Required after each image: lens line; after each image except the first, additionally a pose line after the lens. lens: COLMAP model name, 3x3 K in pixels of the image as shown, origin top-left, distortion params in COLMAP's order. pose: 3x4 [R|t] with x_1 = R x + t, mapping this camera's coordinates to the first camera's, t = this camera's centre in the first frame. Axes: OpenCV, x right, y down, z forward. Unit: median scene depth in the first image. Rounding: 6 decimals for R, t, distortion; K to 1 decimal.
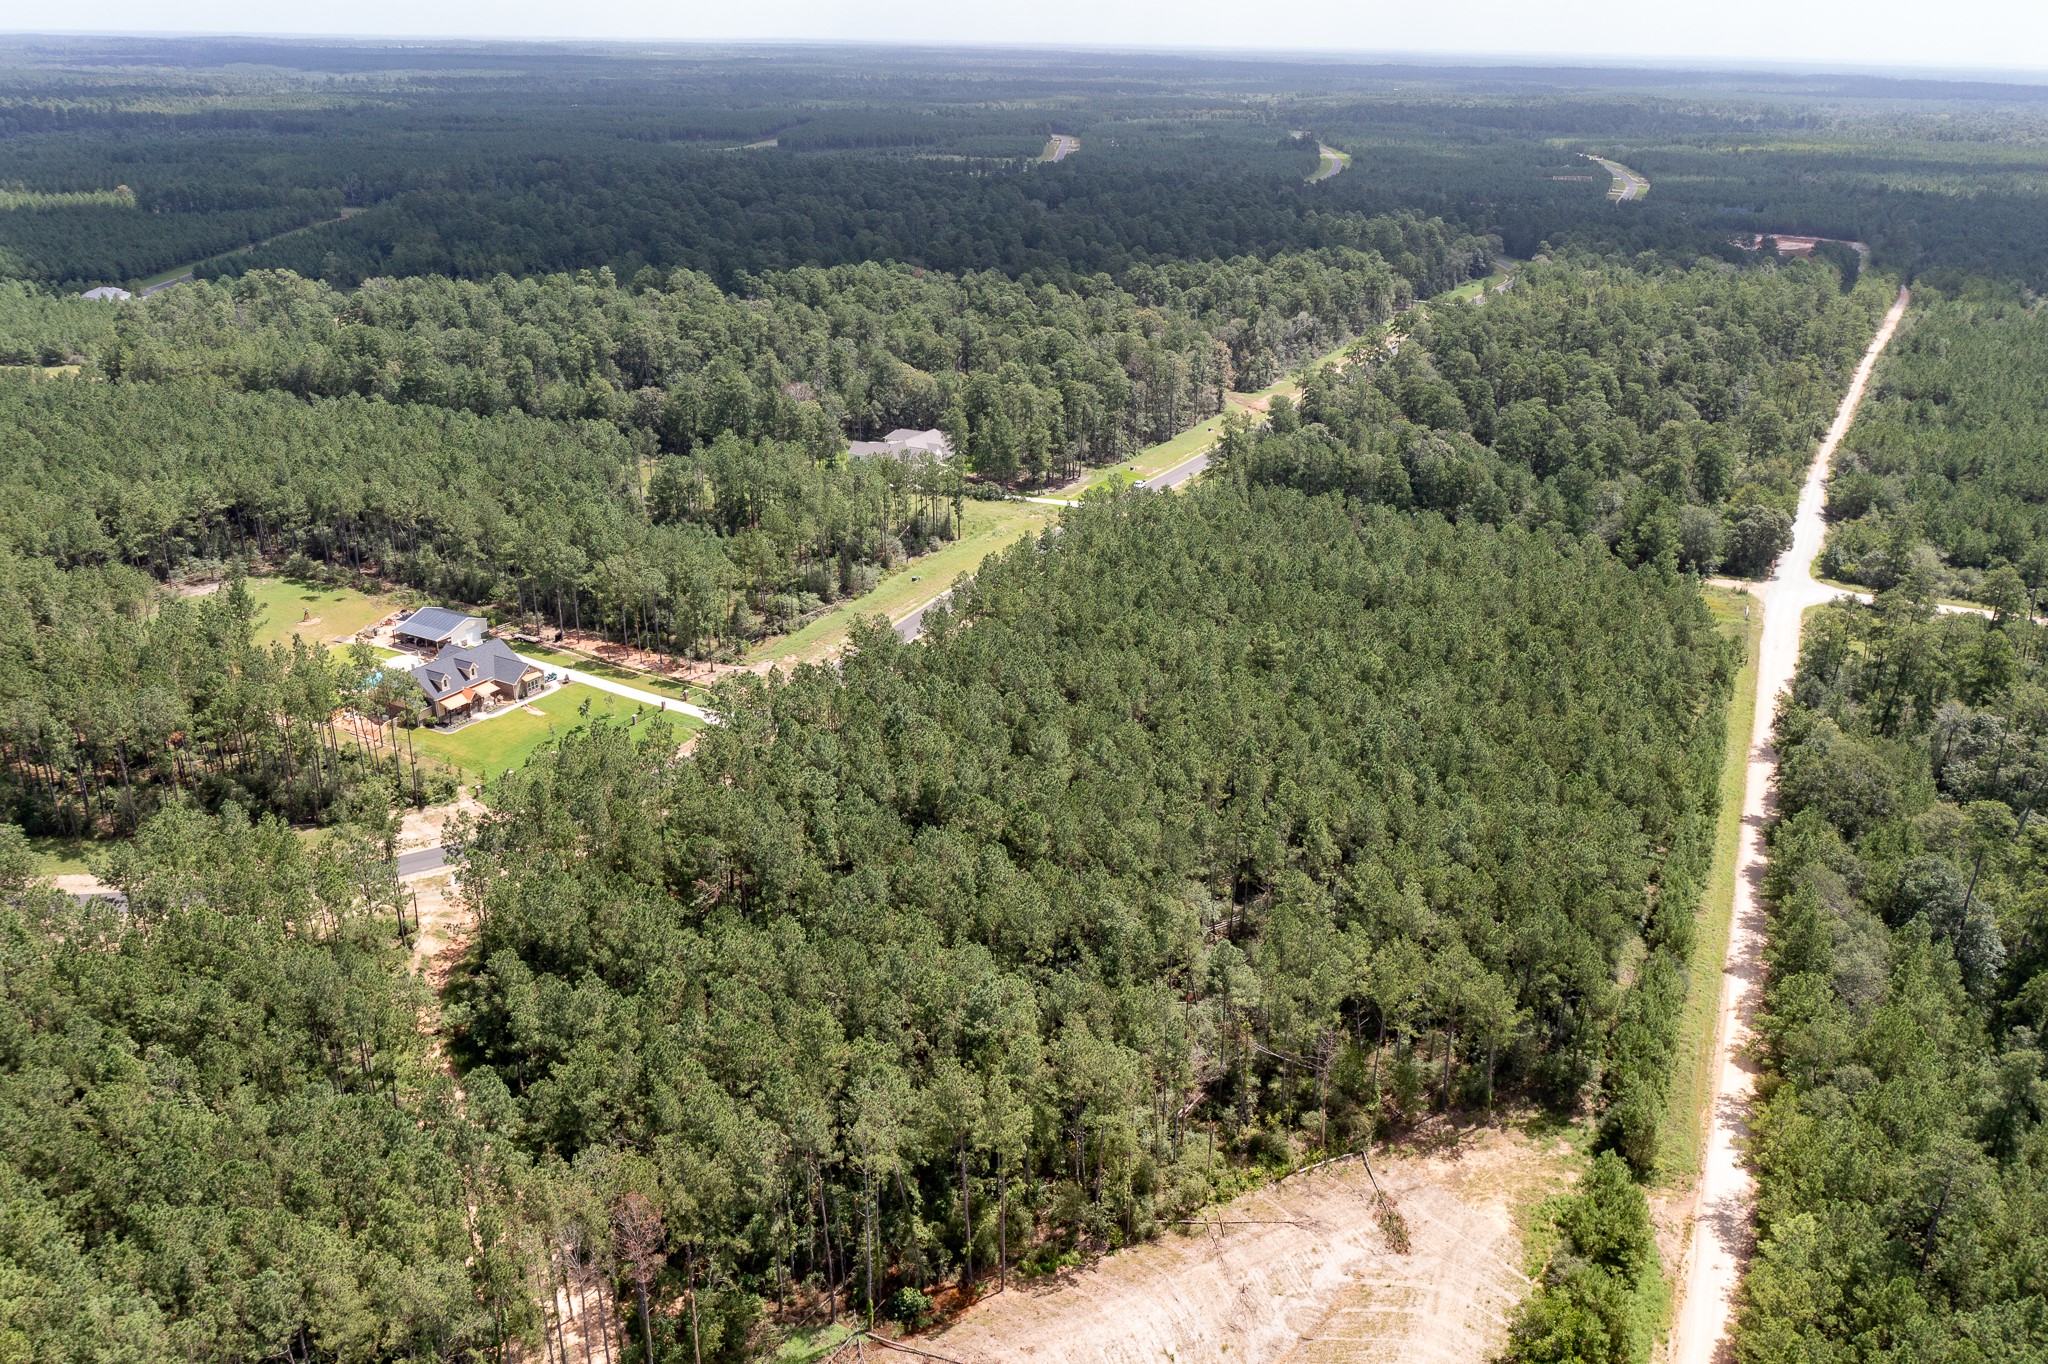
lens RADIAL K [[1656.5, 0, 1024.0], [0, 1656.5, 682.0], [0, 0, 1]] dist [-0.005349, -0.006986]
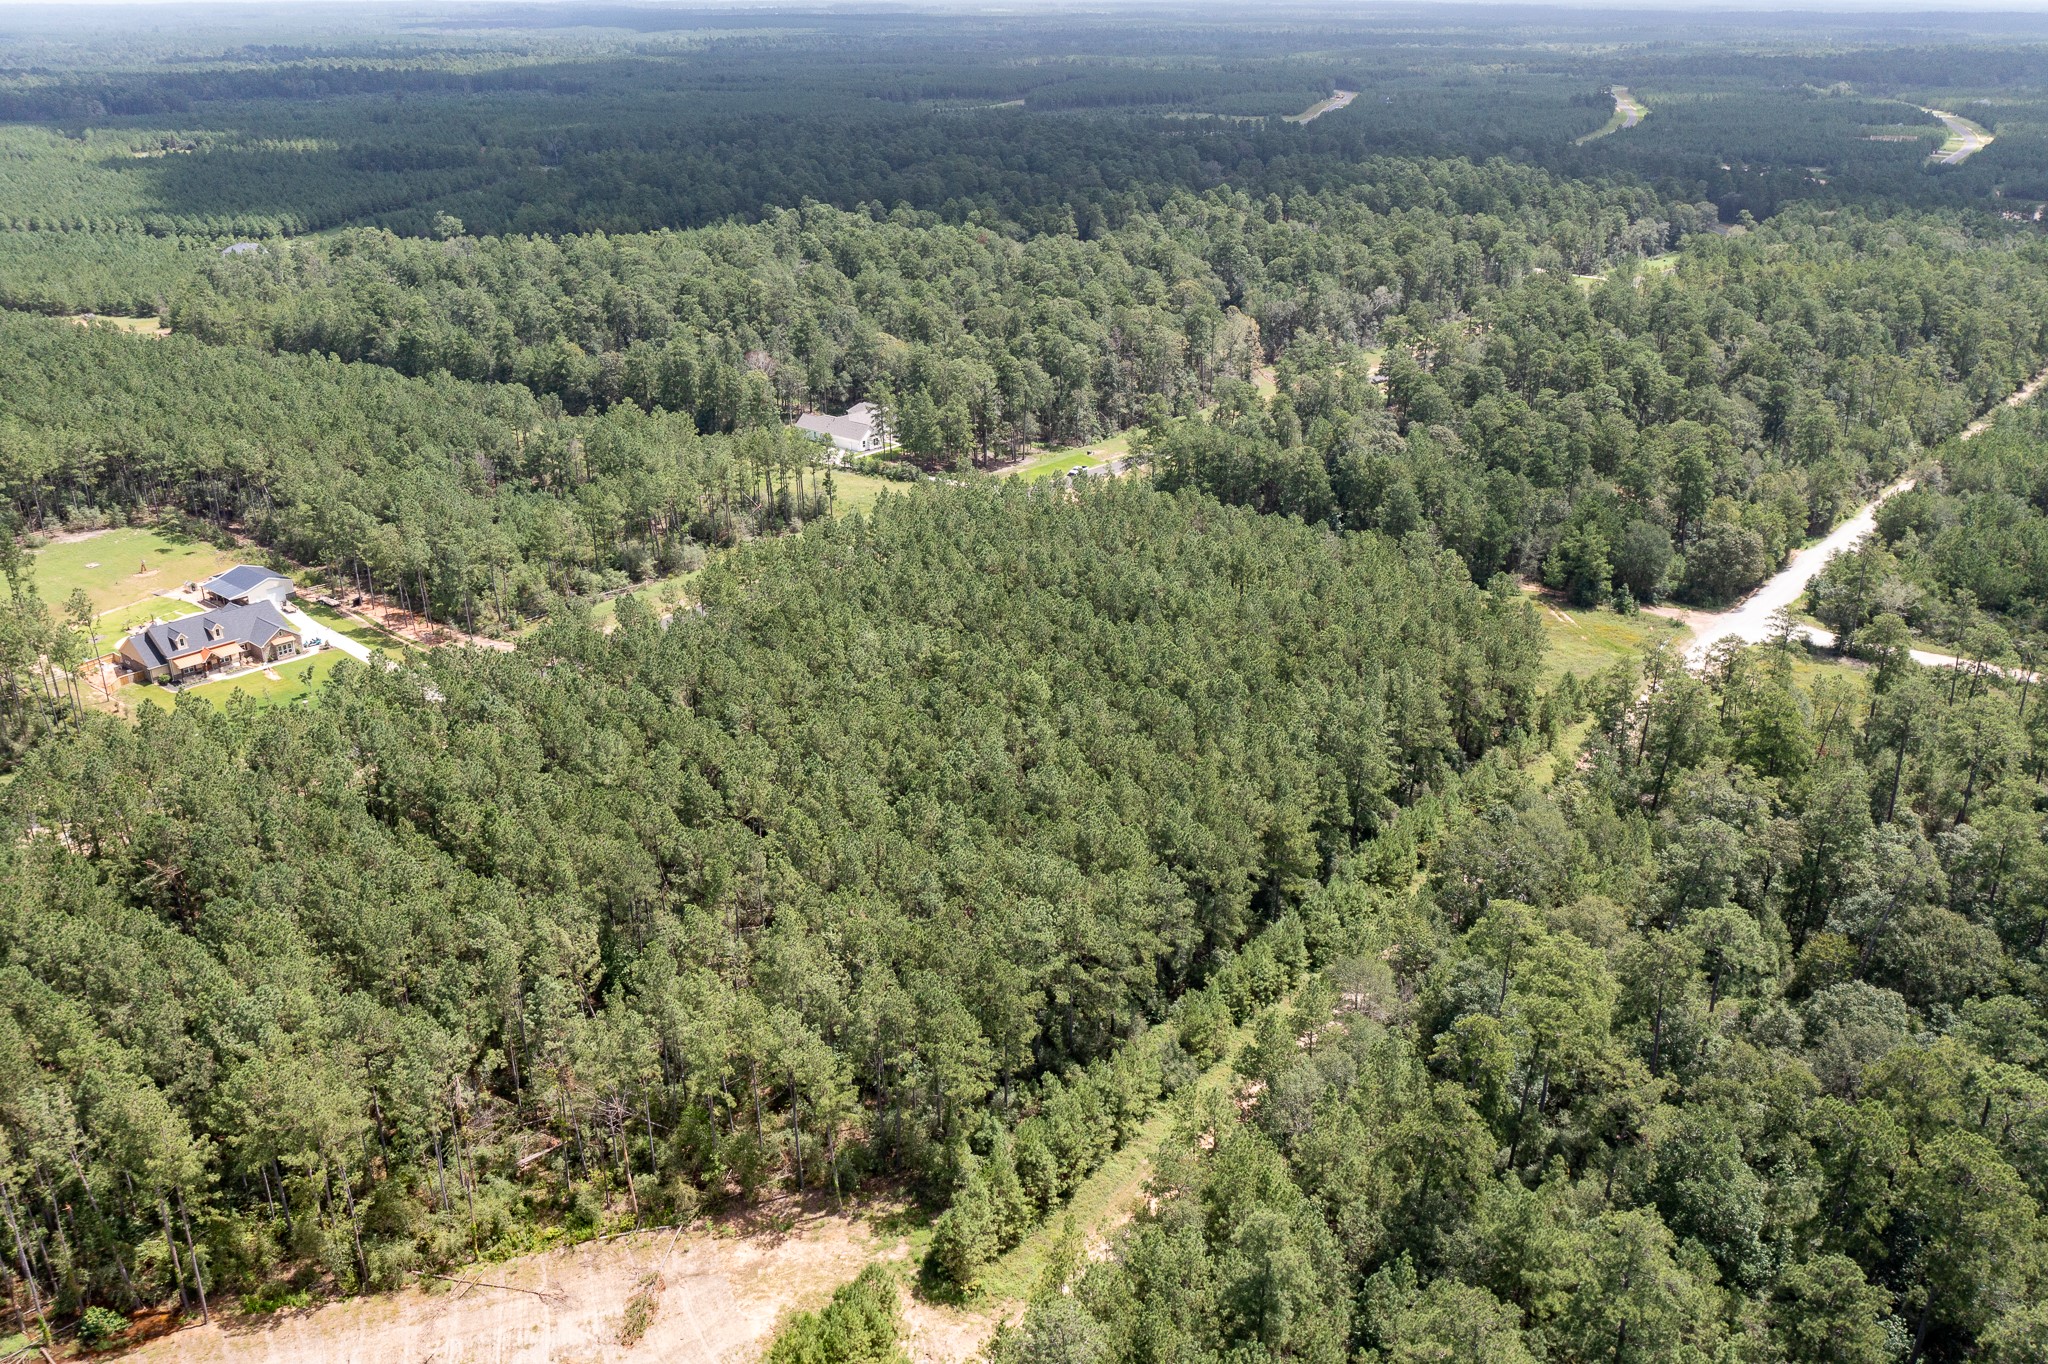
lens RADIAL K [[1699.4, 0, 1024.0], [0, 1699.4, 682.0], [0, 0, 1]] dist [-0.002667, -0.000573]
pose [[0.977034, 0.064393, -0.203121, 0.326951], [-0.061329, 0.997889, 0.021349, -0.025689], [0.204067, -0.008401, 0.978921, 0.077802]]
